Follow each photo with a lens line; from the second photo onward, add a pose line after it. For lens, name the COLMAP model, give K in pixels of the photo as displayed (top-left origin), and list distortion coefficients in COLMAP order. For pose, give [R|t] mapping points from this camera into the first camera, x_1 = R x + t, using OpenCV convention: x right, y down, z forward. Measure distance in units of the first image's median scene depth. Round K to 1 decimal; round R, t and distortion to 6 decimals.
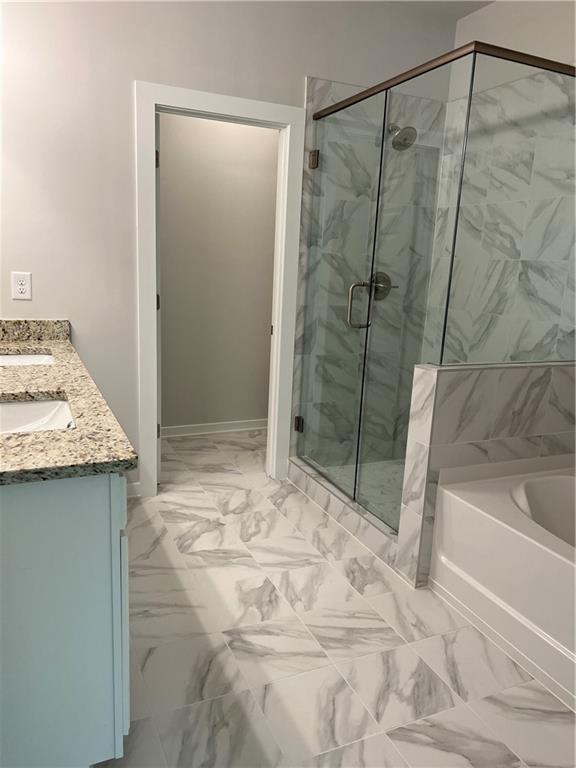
lens RADIAL K [[572.3, 0, 288.0], [0, 572.3, 384.0], [0, 0, 1]] dist [0.071420, -0.101771]
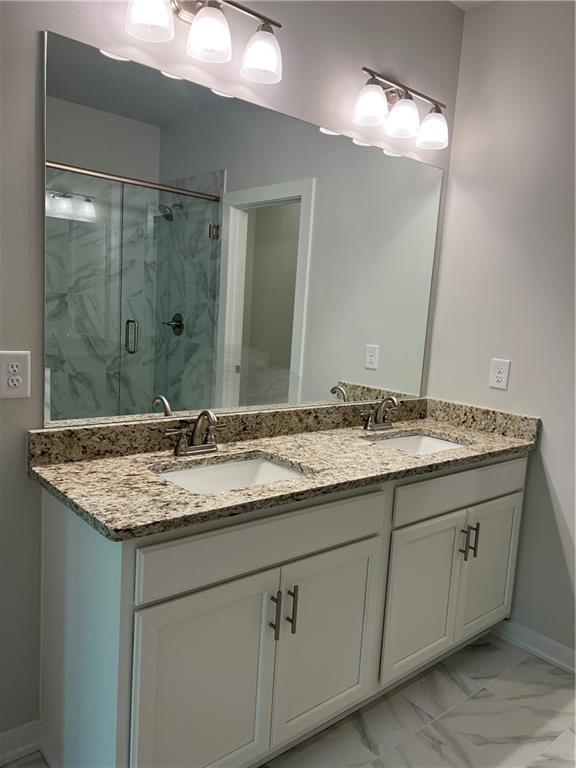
lens RADIAL K [[575.7, 0, 288.7], [0, 575.7, 388.9], [0, 0, 1]] dist [0.068383, -0.082334]
pose [[0.281963, 0.103414, -0.953836, 0.335718], [-0.251009, 0.967498, 0.030694, -0.094479], [0.926009, 0.230766, 0.298756, 0.438040]]
